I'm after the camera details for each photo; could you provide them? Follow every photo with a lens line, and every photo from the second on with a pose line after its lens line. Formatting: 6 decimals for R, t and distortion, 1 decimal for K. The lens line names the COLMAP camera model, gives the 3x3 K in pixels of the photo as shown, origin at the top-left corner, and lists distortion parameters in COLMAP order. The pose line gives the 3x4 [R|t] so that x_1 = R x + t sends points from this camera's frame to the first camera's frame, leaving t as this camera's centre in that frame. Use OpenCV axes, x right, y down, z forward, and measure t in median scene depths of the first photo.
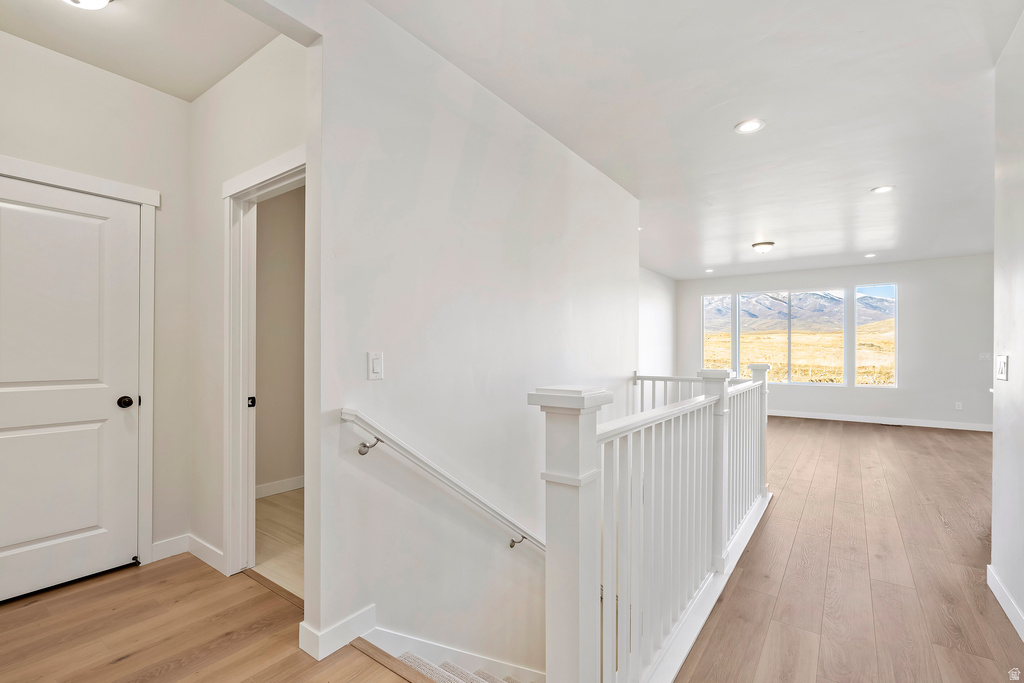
lens RADIAL K [[464.4, 0, 514.9], [0, 464.4, 343.1], [0, 0, 1]] dist [-0.005371, 0.000995]
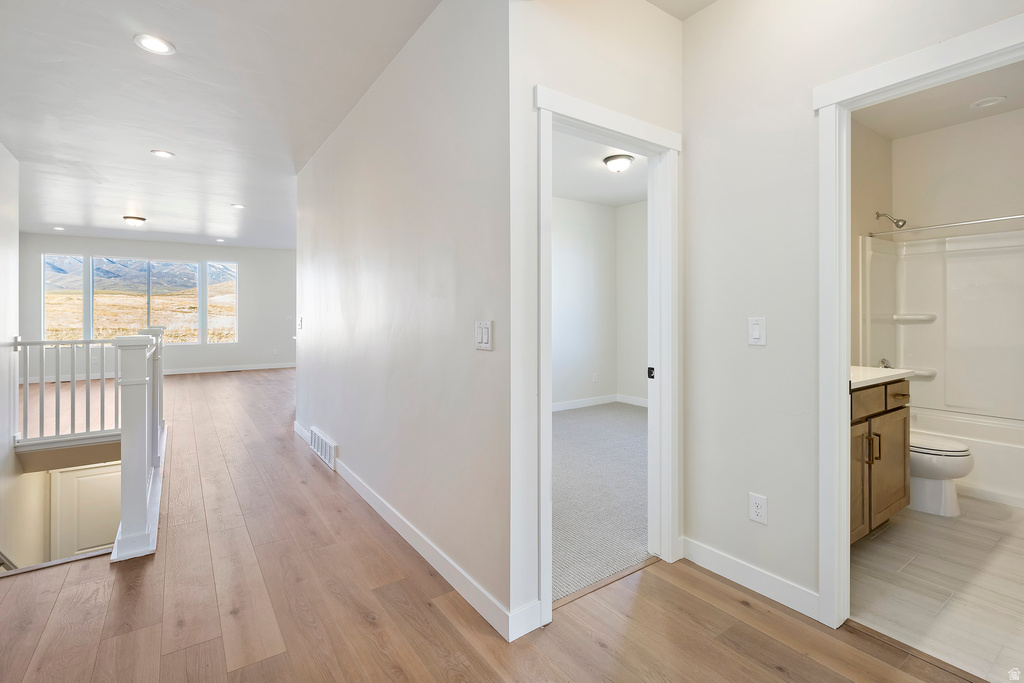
lens RADIAL K [[464.4, 0, 515.5], [0, 464.4, 314.4], [0, 0, 1]] dist [-0.005371, 0.000995]
pose [[0.312284, -0.001514, 0.949988, -0.190807], [-0.015026, 0.999866, 0.006533, -0.005163], [-0.949870, -0.016314, 0.312220, -0.172229]]
